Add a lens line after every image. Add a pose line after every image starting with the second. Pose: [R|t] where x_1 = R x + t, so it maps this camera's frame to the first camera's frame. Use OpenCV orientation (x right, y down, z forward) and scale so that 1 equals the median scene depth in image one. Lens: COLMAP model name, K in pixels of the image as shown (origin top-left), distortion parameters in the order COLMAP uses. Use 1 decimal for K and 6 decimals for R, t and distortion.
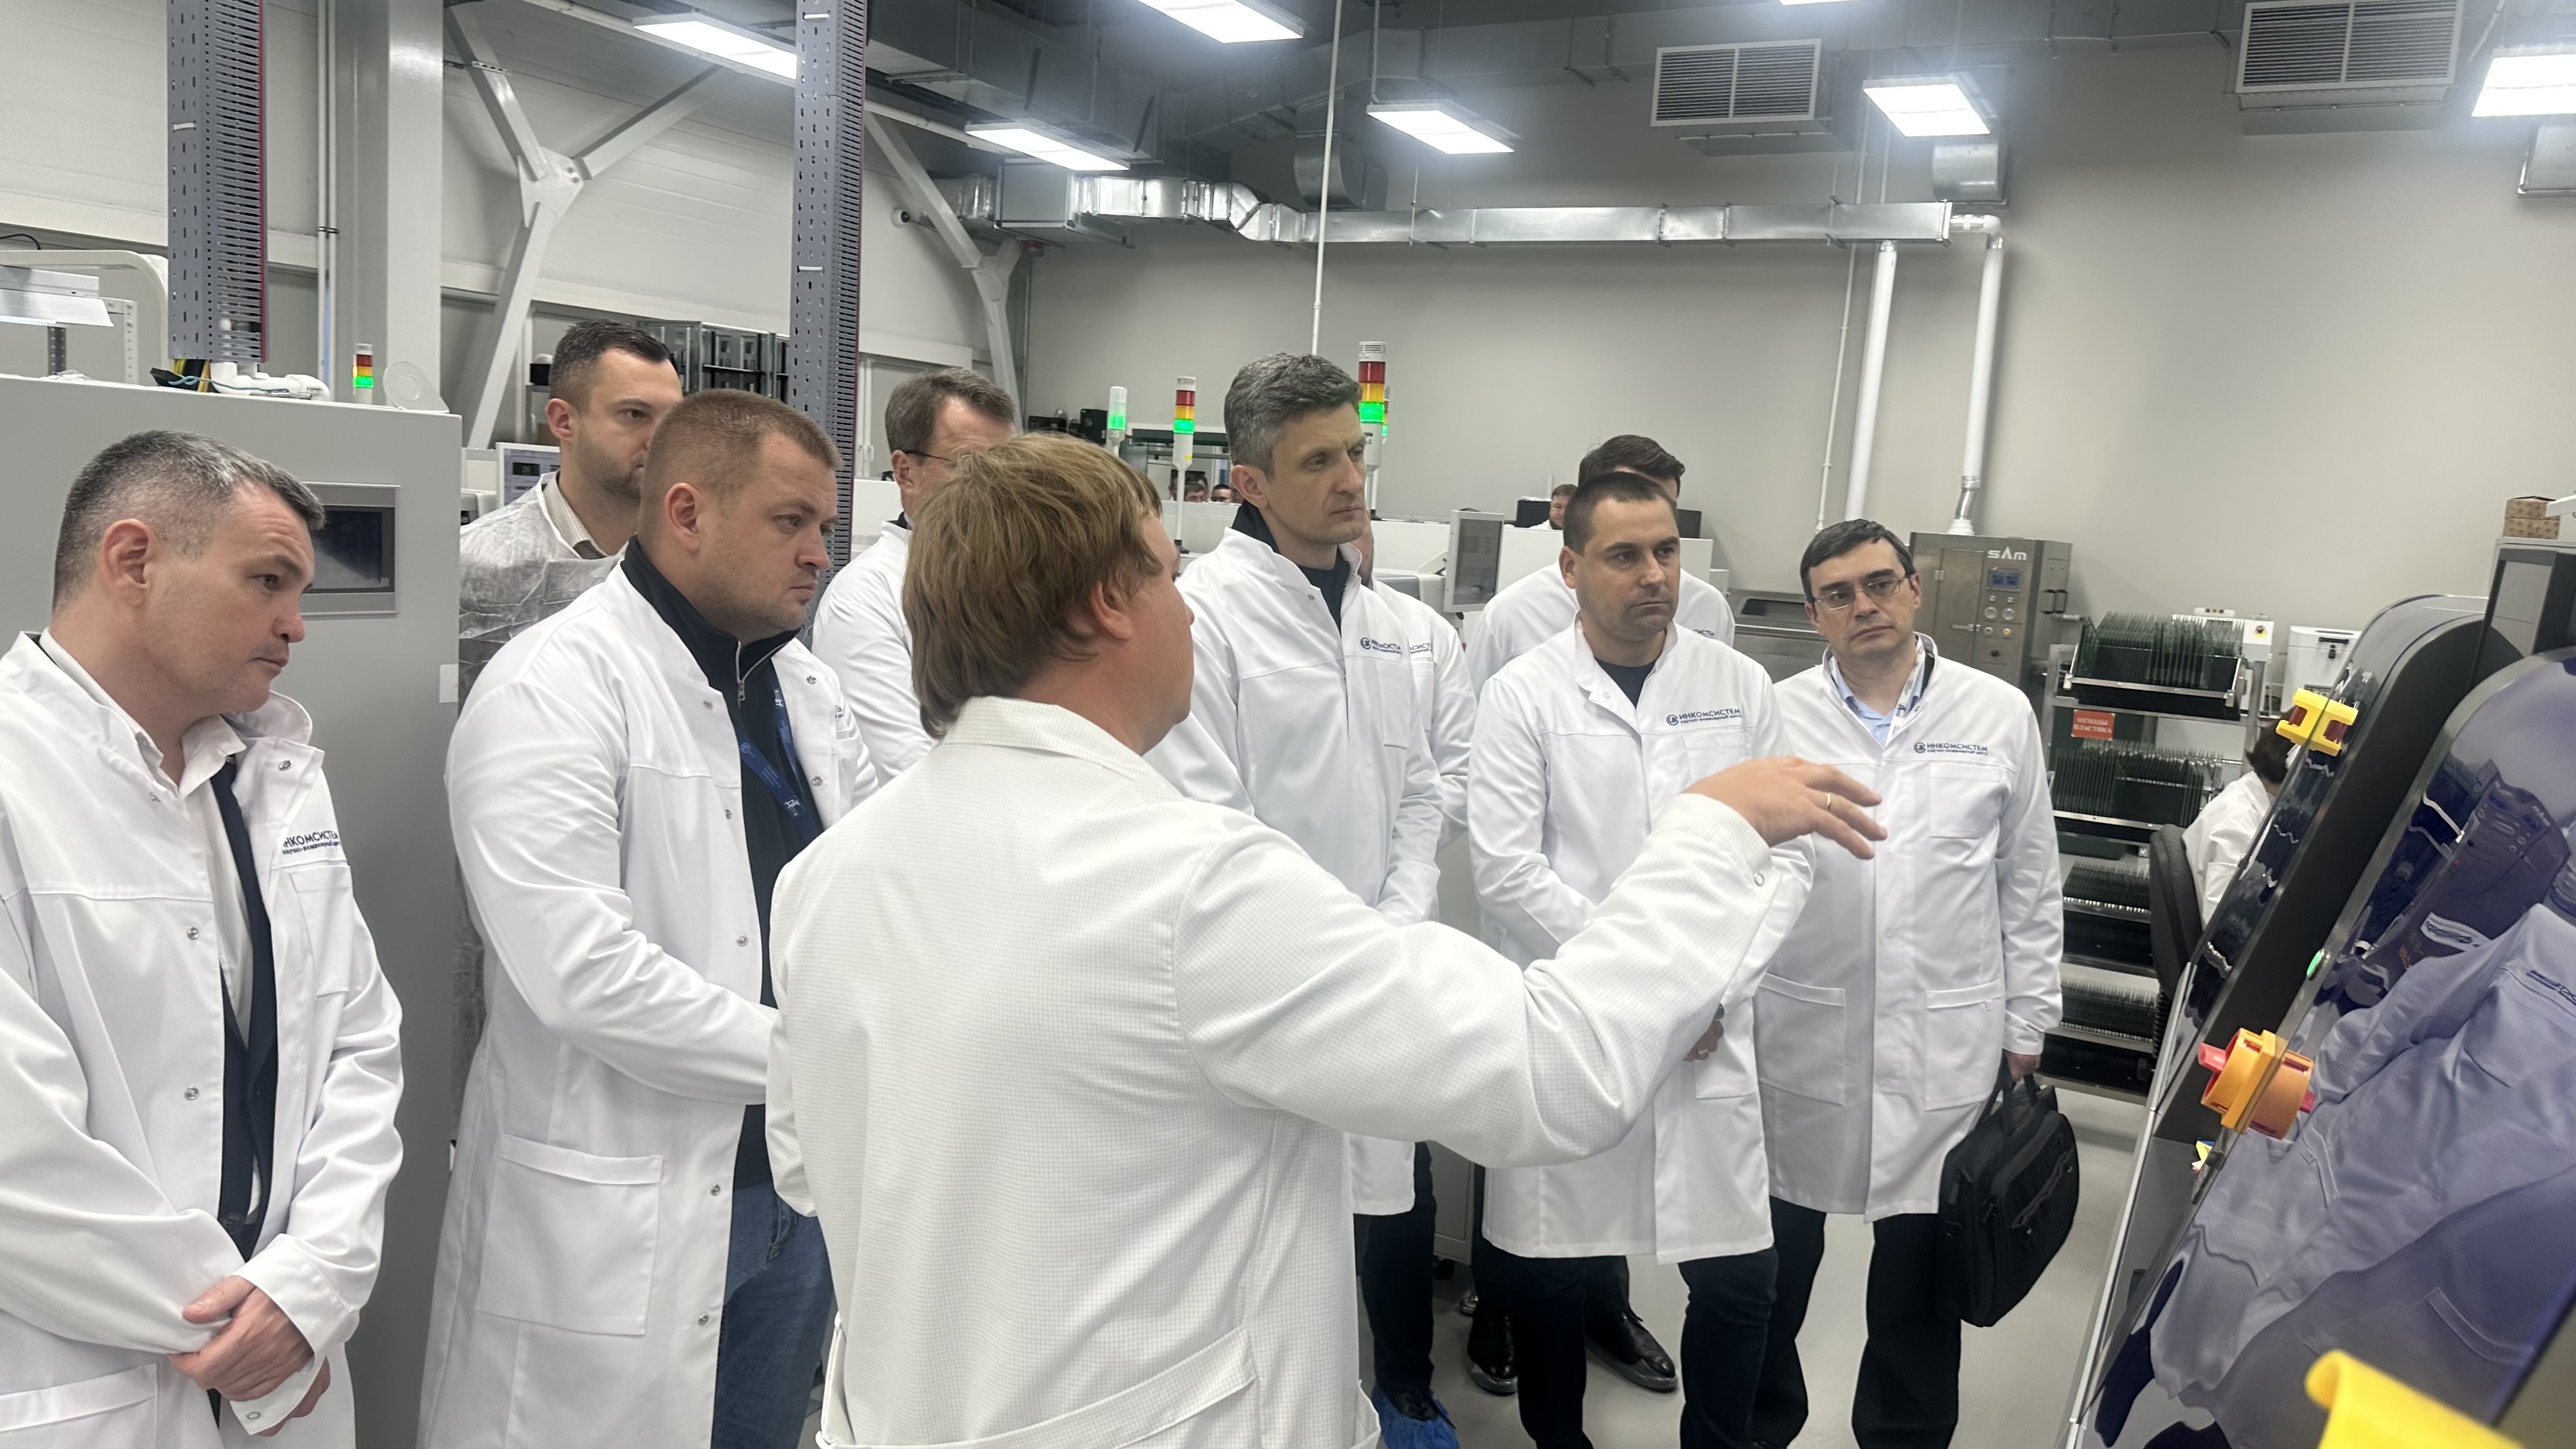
lens RADIAL K [[1734.7, 0, 1265.6], [0, 1734.7, 718.4], [0, 0, 1]] dist [-0.003218, -0.020819]
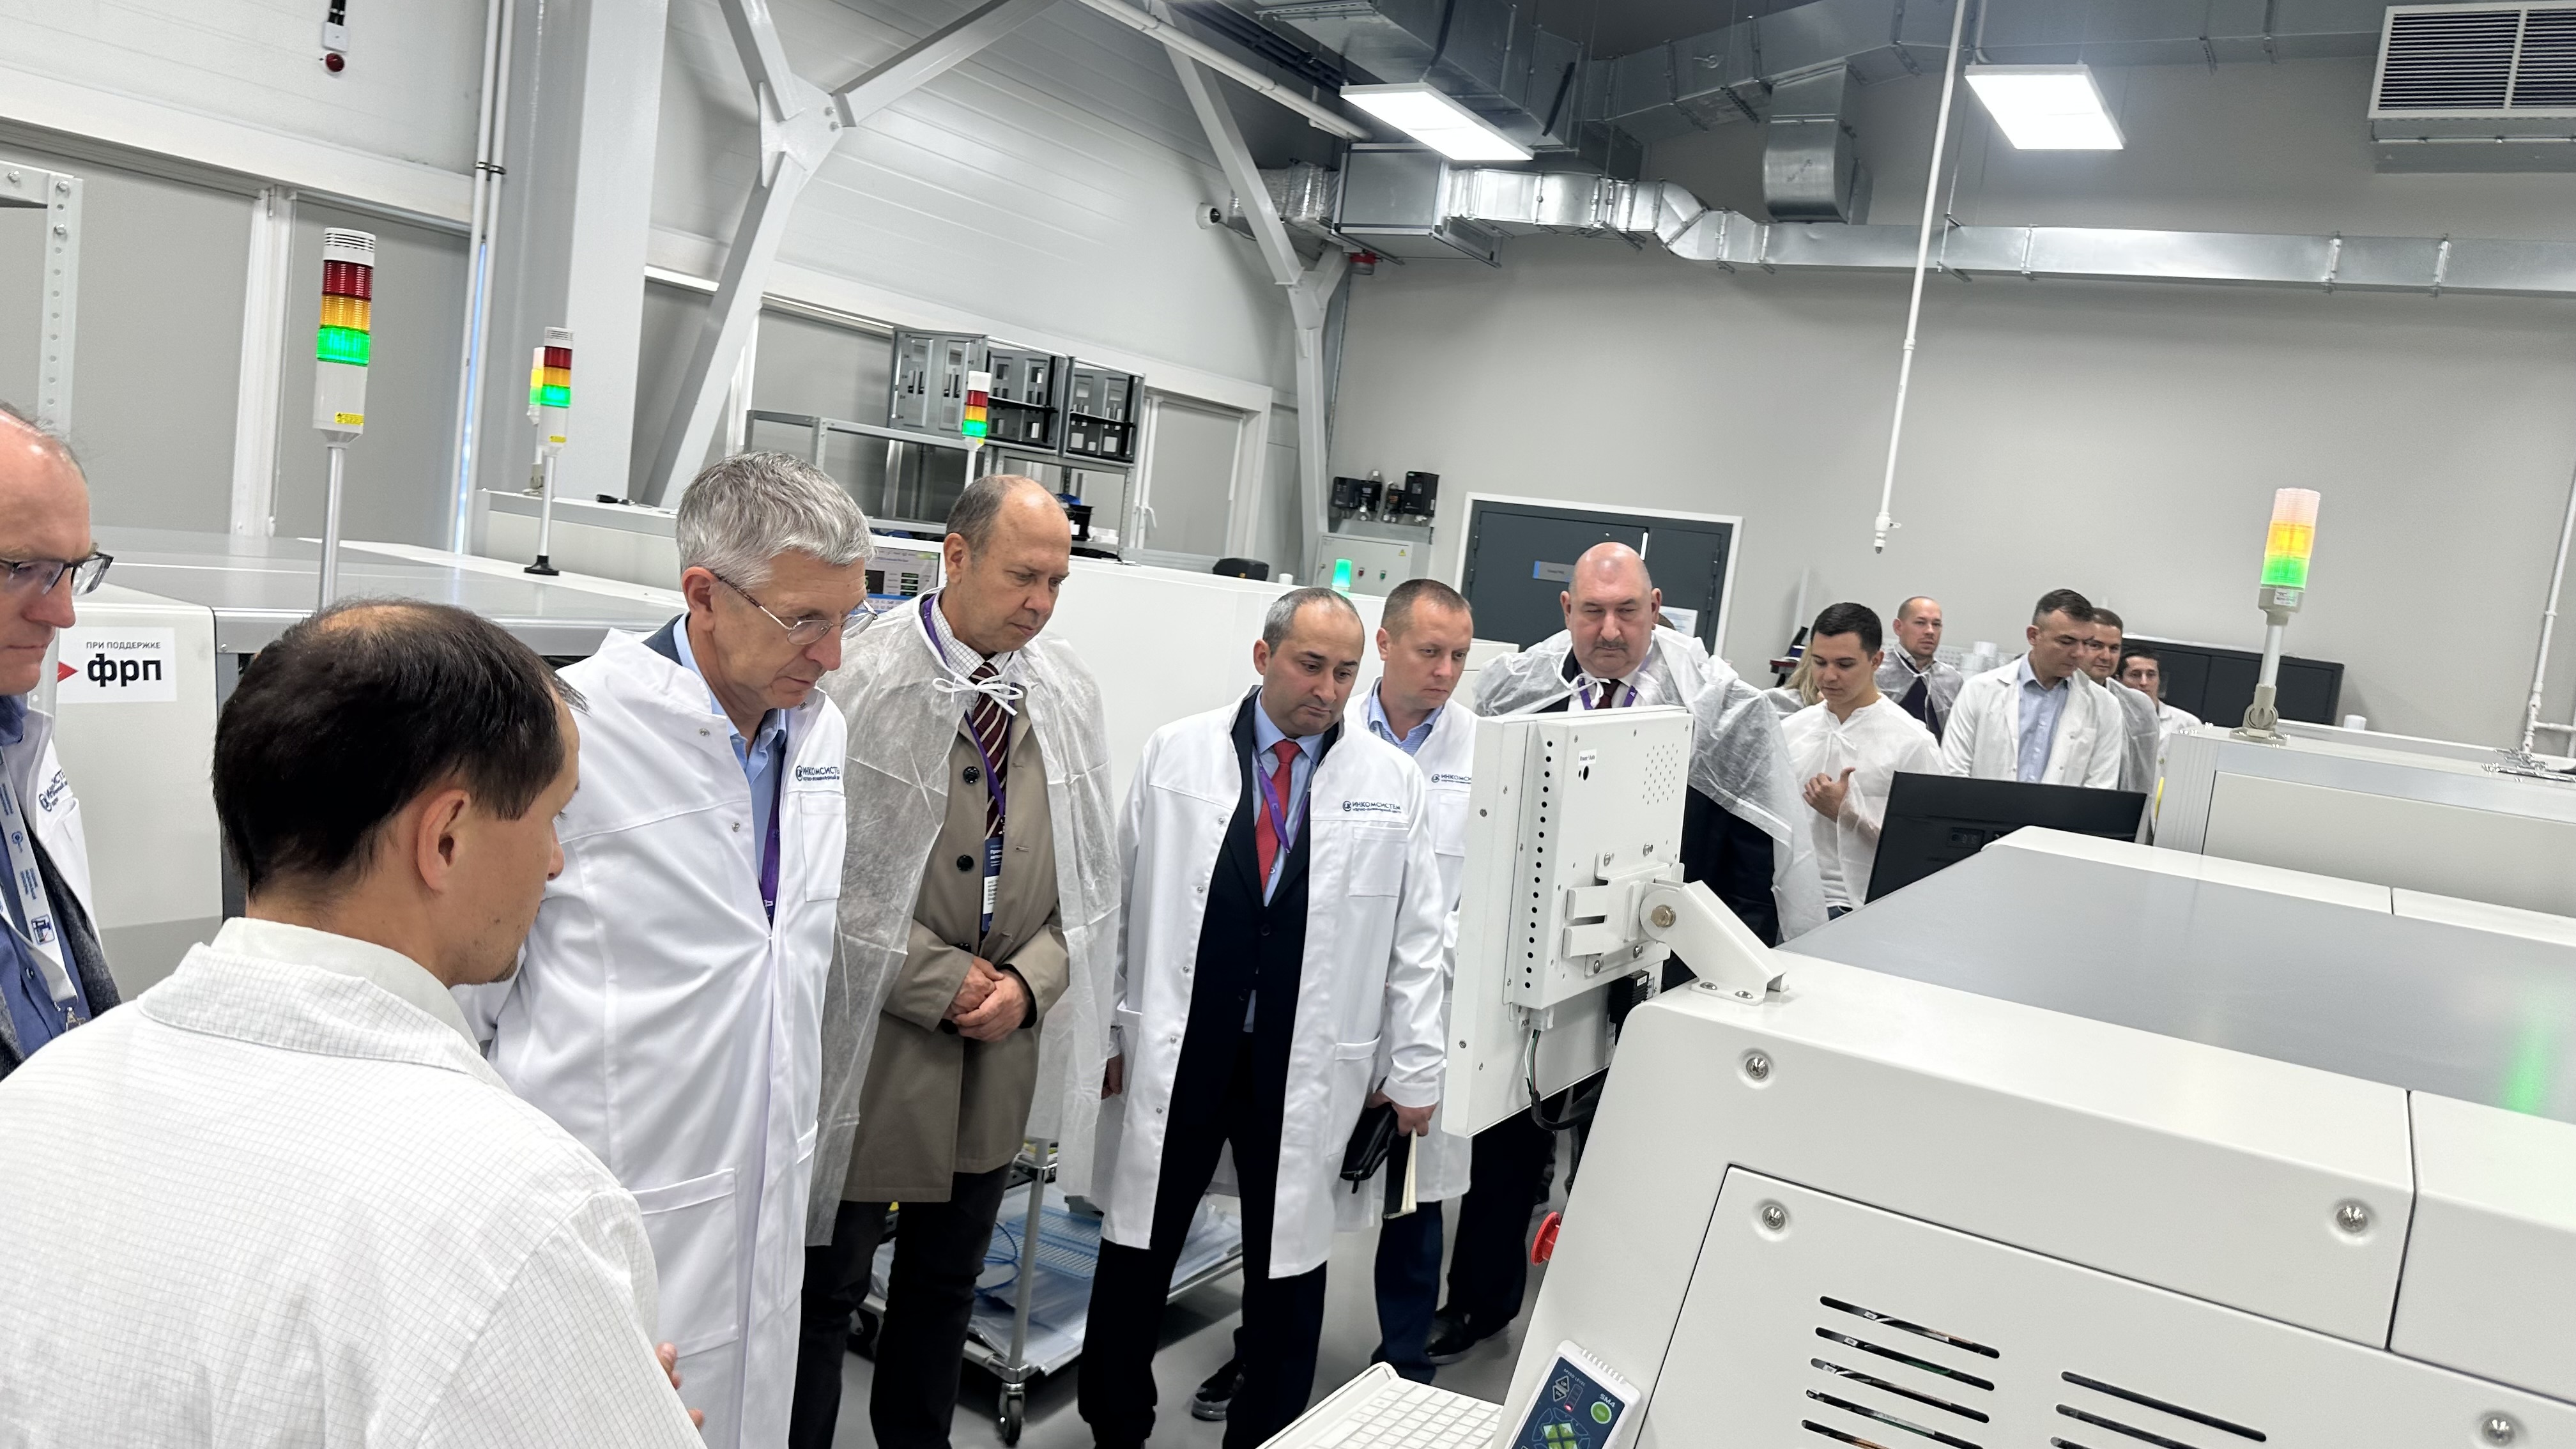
lens RADIAL K [[1734.7, 0, 1232.1], [0, 1734.7, 708.7], [0, 0, 1]] dist [-0.003218, -0.020819]
pose [[0.994940, 0.058736, -0.081516, -0.130397], [-0.061364, 0.997661, -0.030111, -0.048993], [0.079557, 0.034961, 0.996217, 0.248956]]
